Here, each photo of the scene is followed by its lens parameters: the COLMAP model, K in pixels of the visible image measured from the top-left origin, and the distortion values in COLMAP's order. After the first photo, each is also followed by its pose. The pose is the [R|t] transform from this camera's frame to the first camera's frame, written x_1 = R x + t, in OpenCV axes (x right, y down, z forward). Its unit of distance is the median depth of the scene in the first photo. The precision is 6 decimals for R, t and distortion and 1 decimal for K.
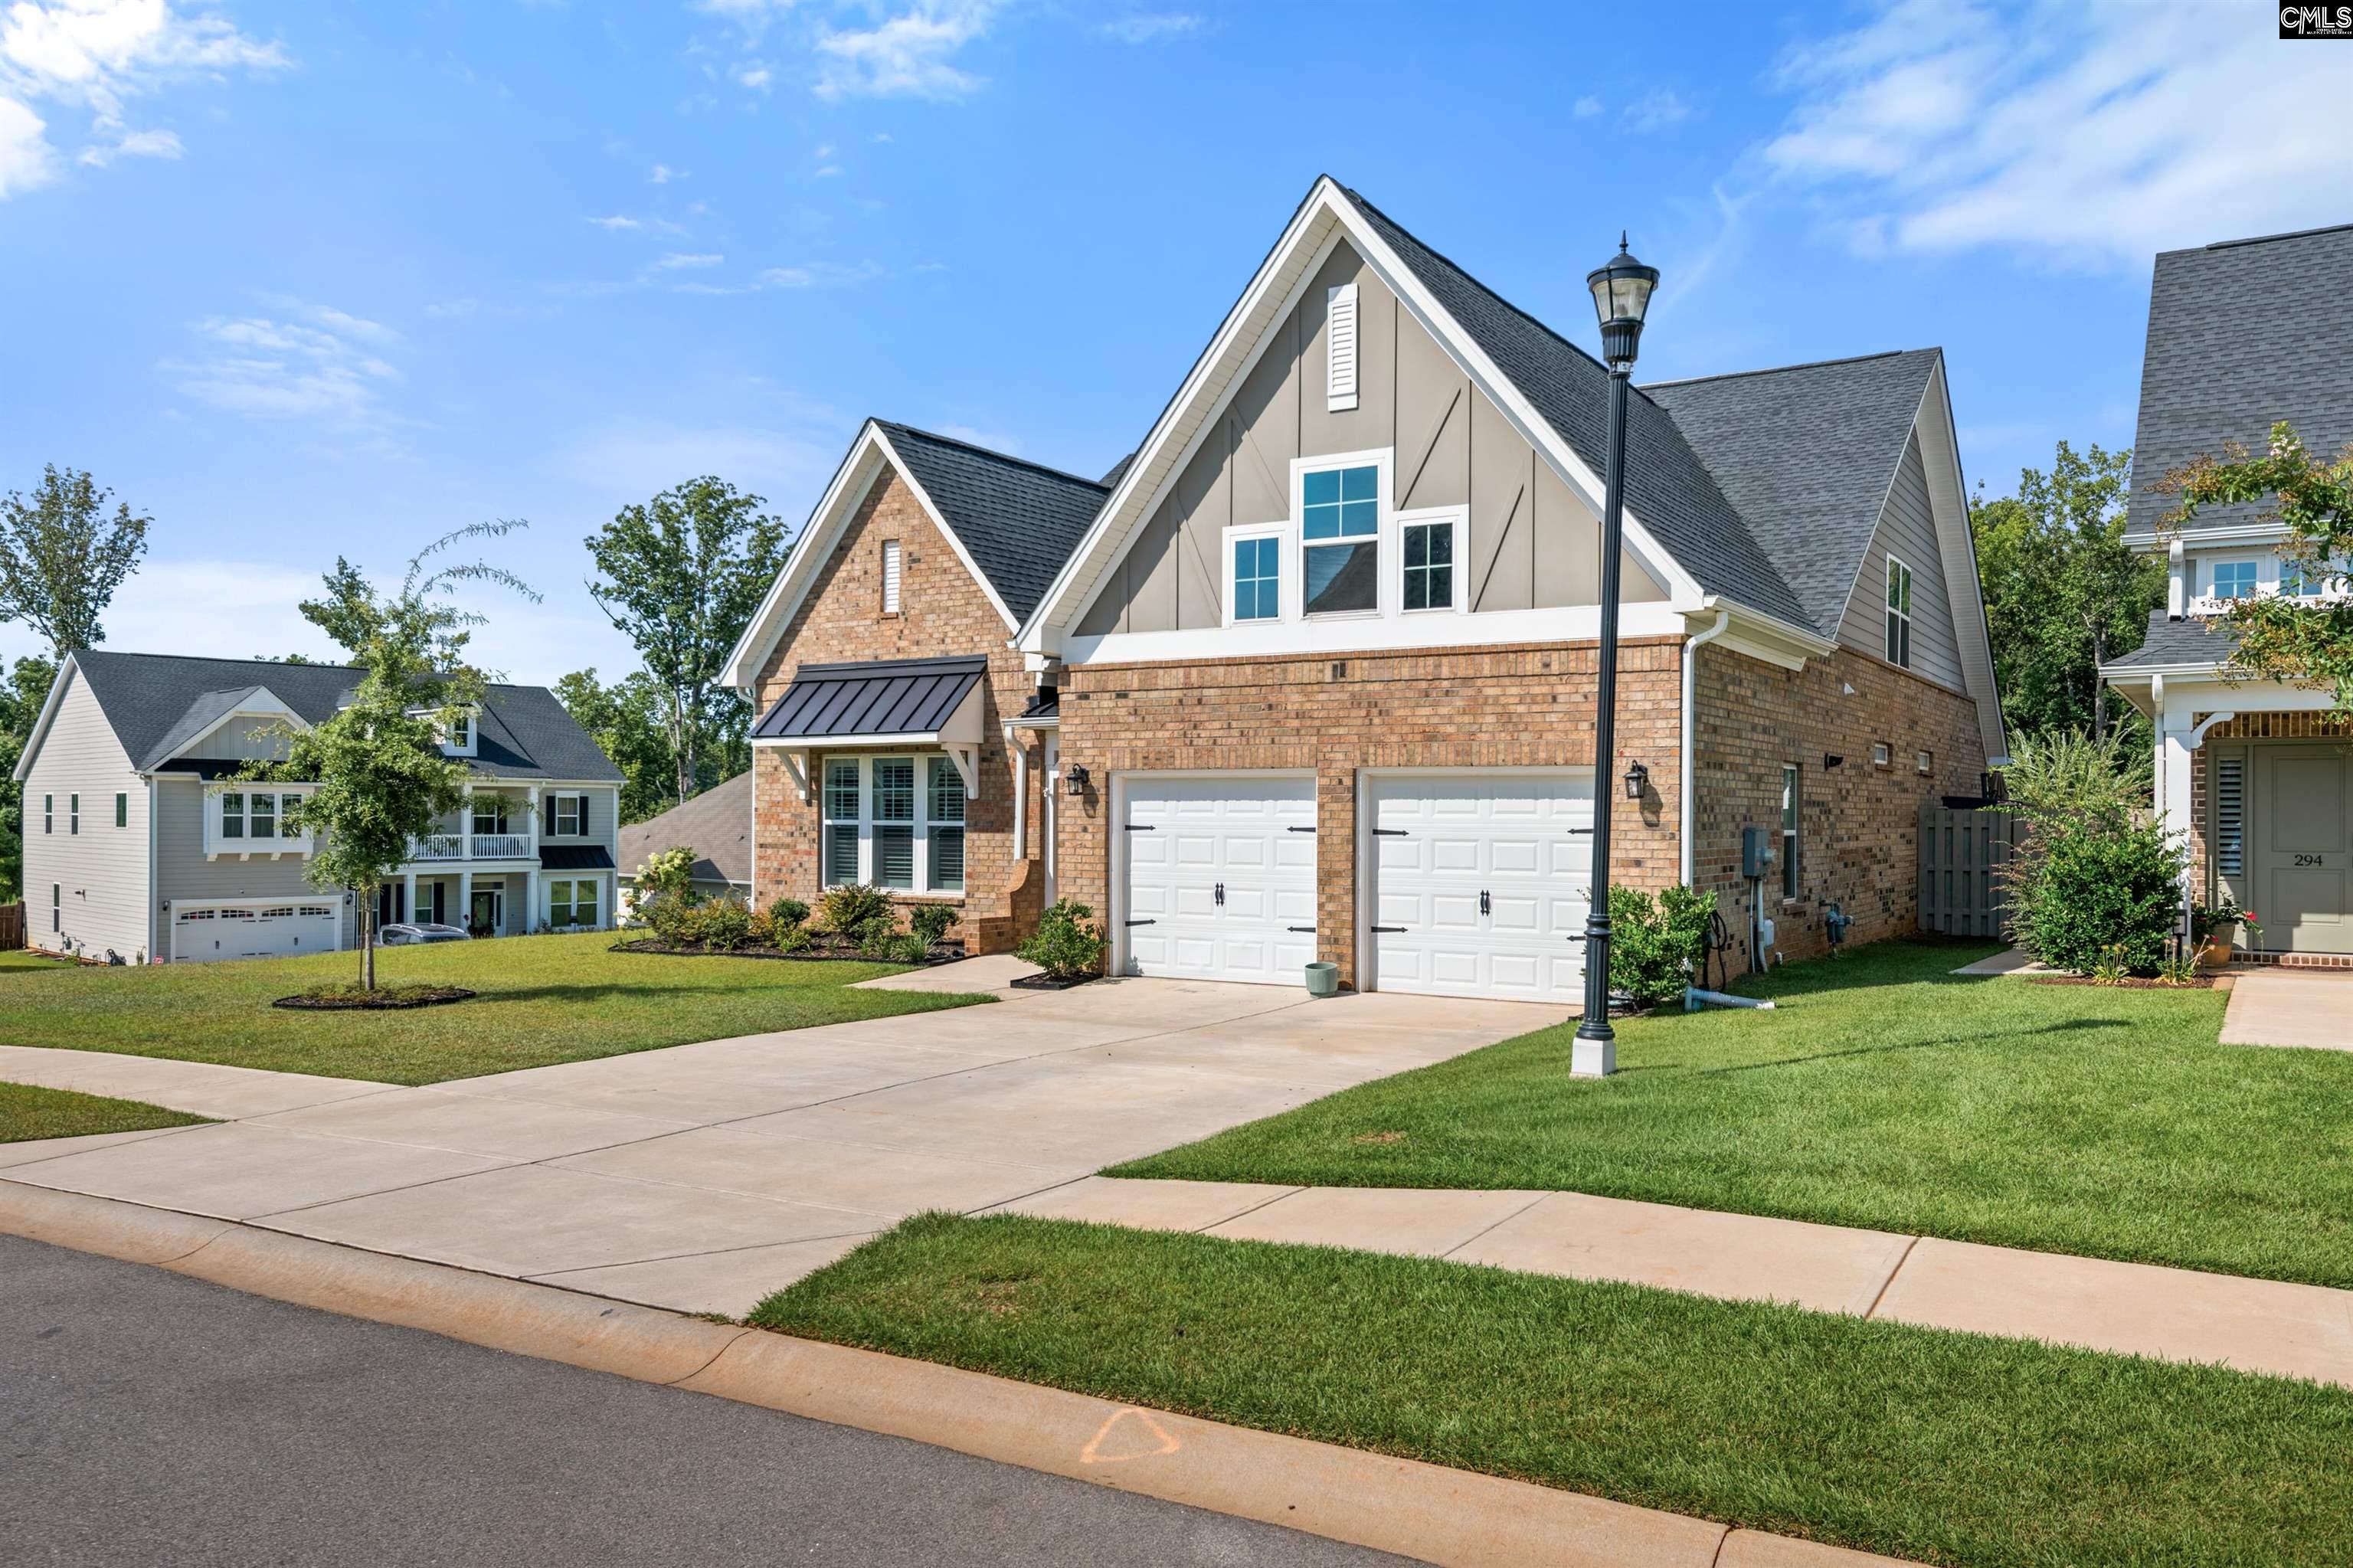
lens RADIAL K [[1723.7, 0, 1158.1], [0, 1723.7, 802.8], [0, 0, 1]] dist [0.028944, 0.000191]
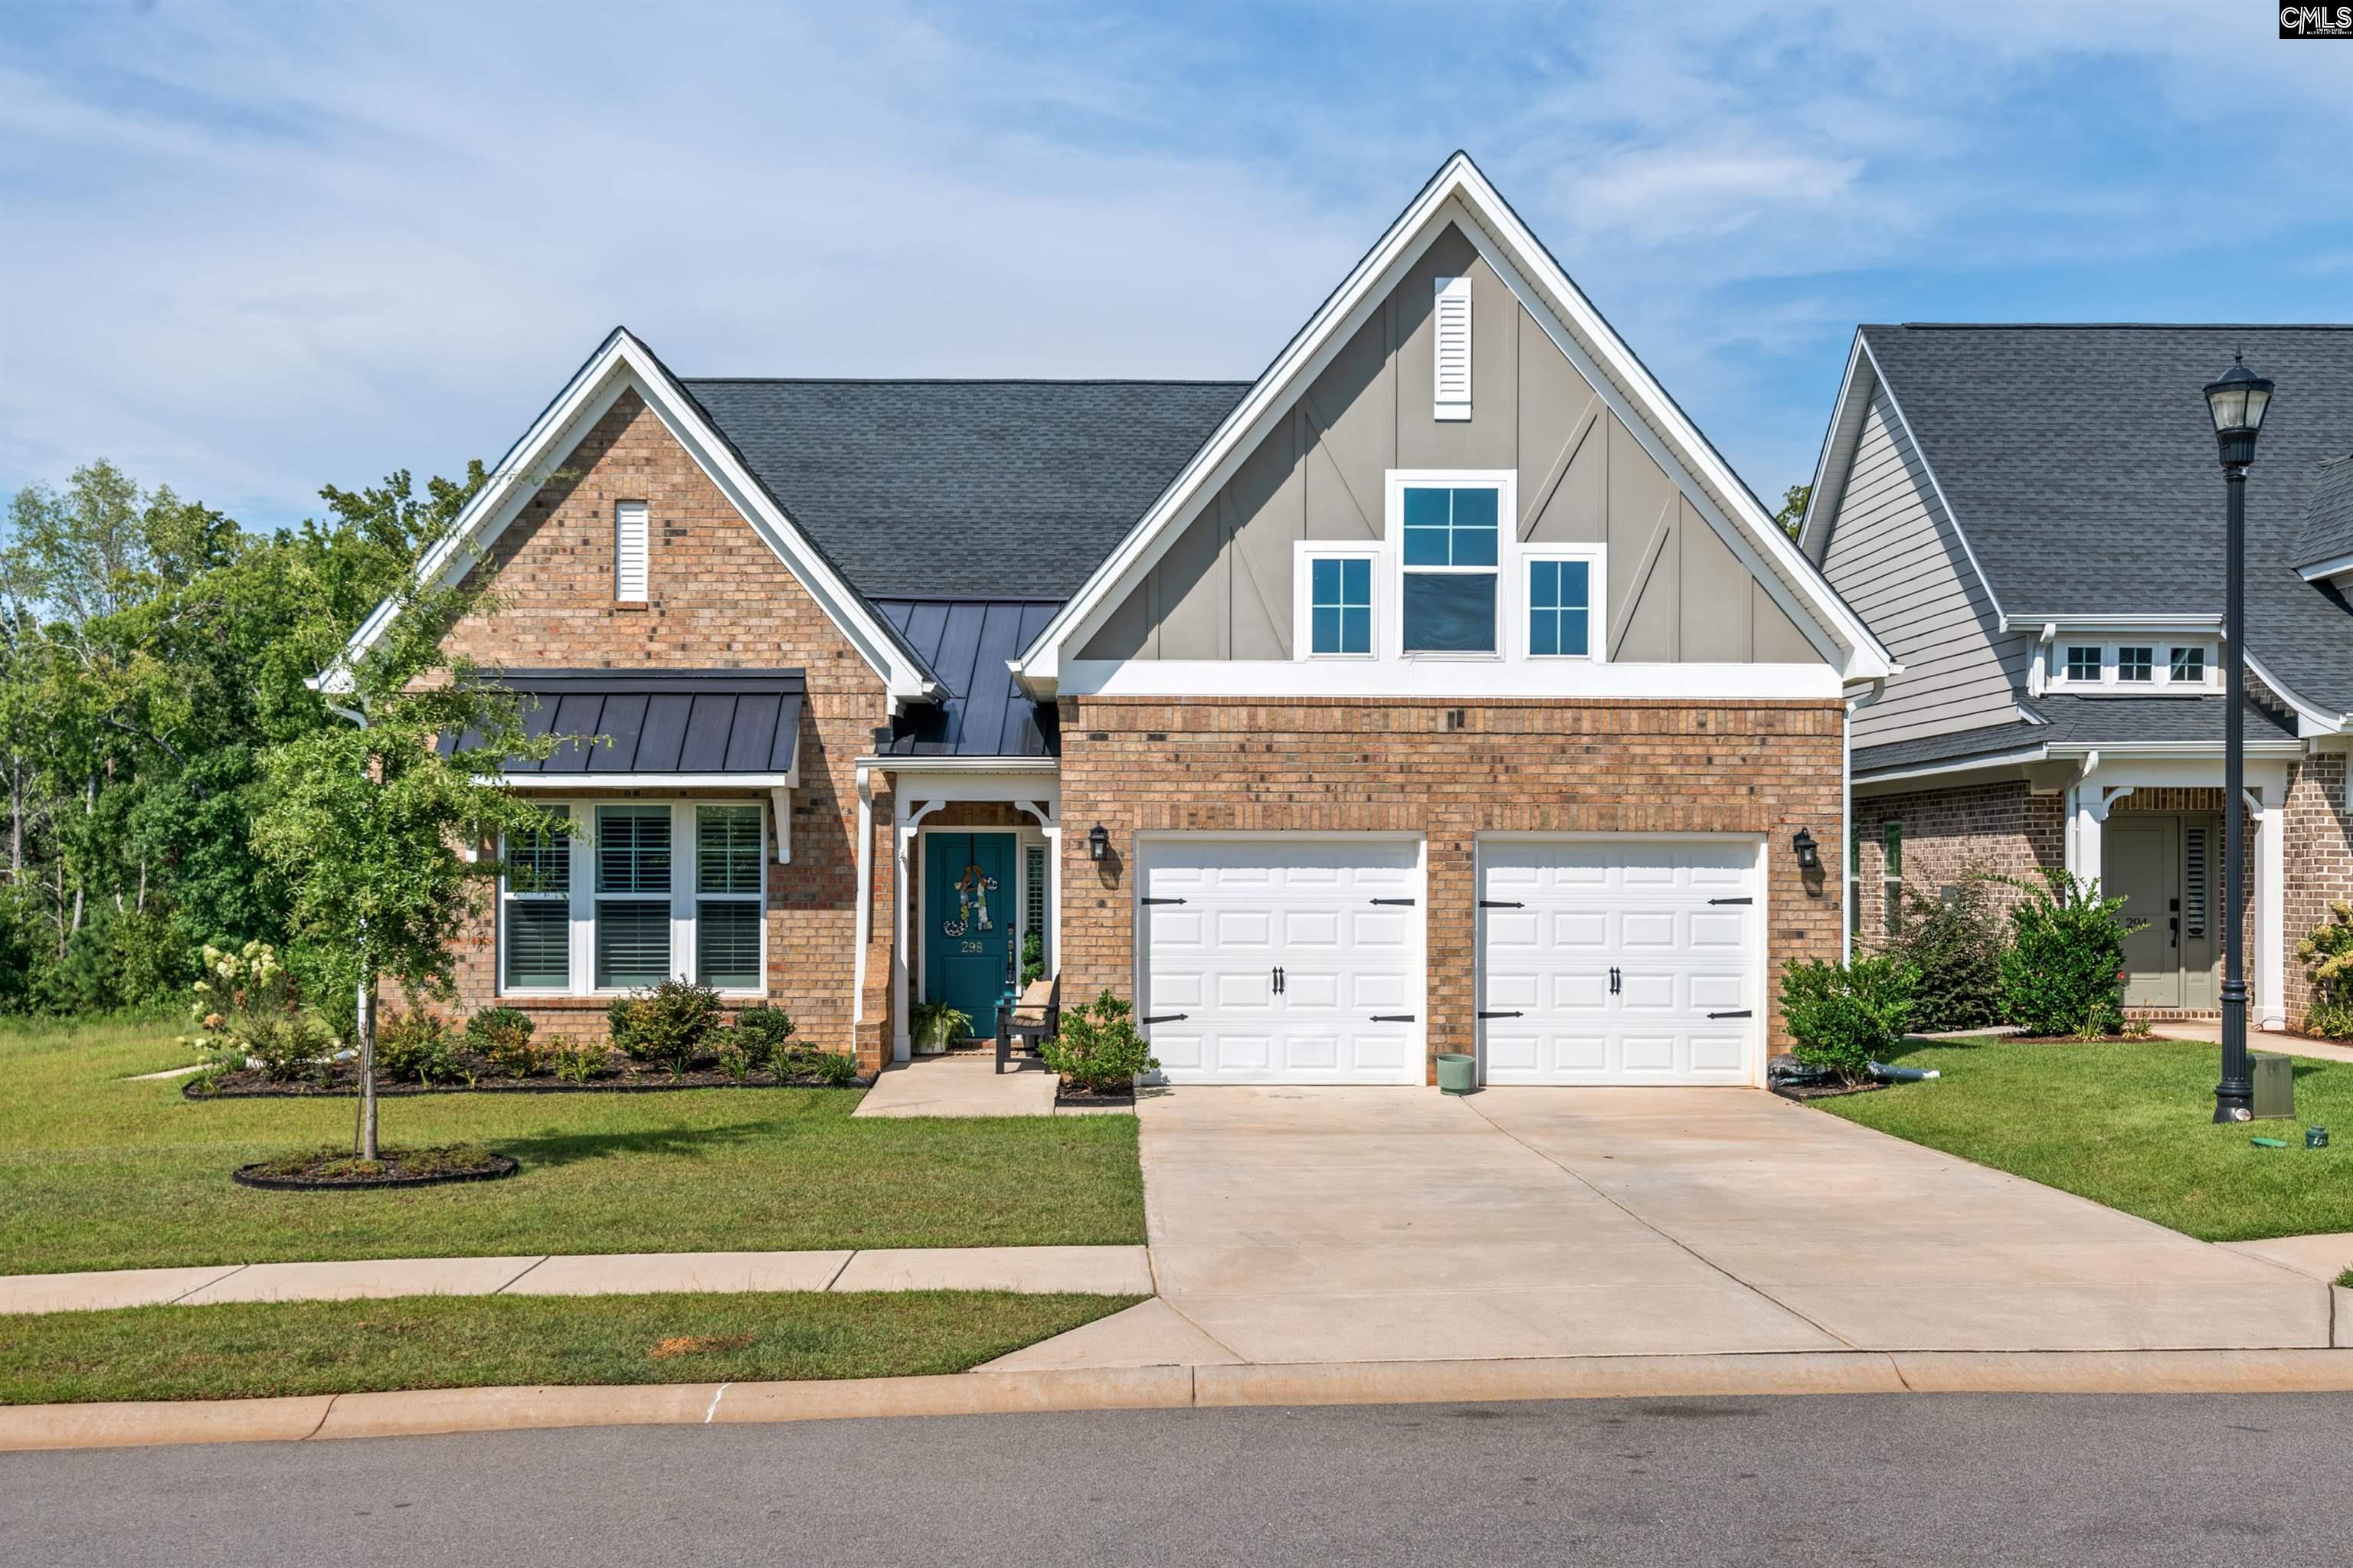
lens RADIAL K [[2391.2, 0, 1174.6], [0, 2391.2, 854.6], [0, 0, 1]] dist [0.039237, 0.000000]
pose [[0.838409, 0.002754, 0.545034, -0.655799], [-0.001968, 0.999996, -0.002025, -0.005465], [-0.545037, 0.000625, 0.838412, 0.062429]]
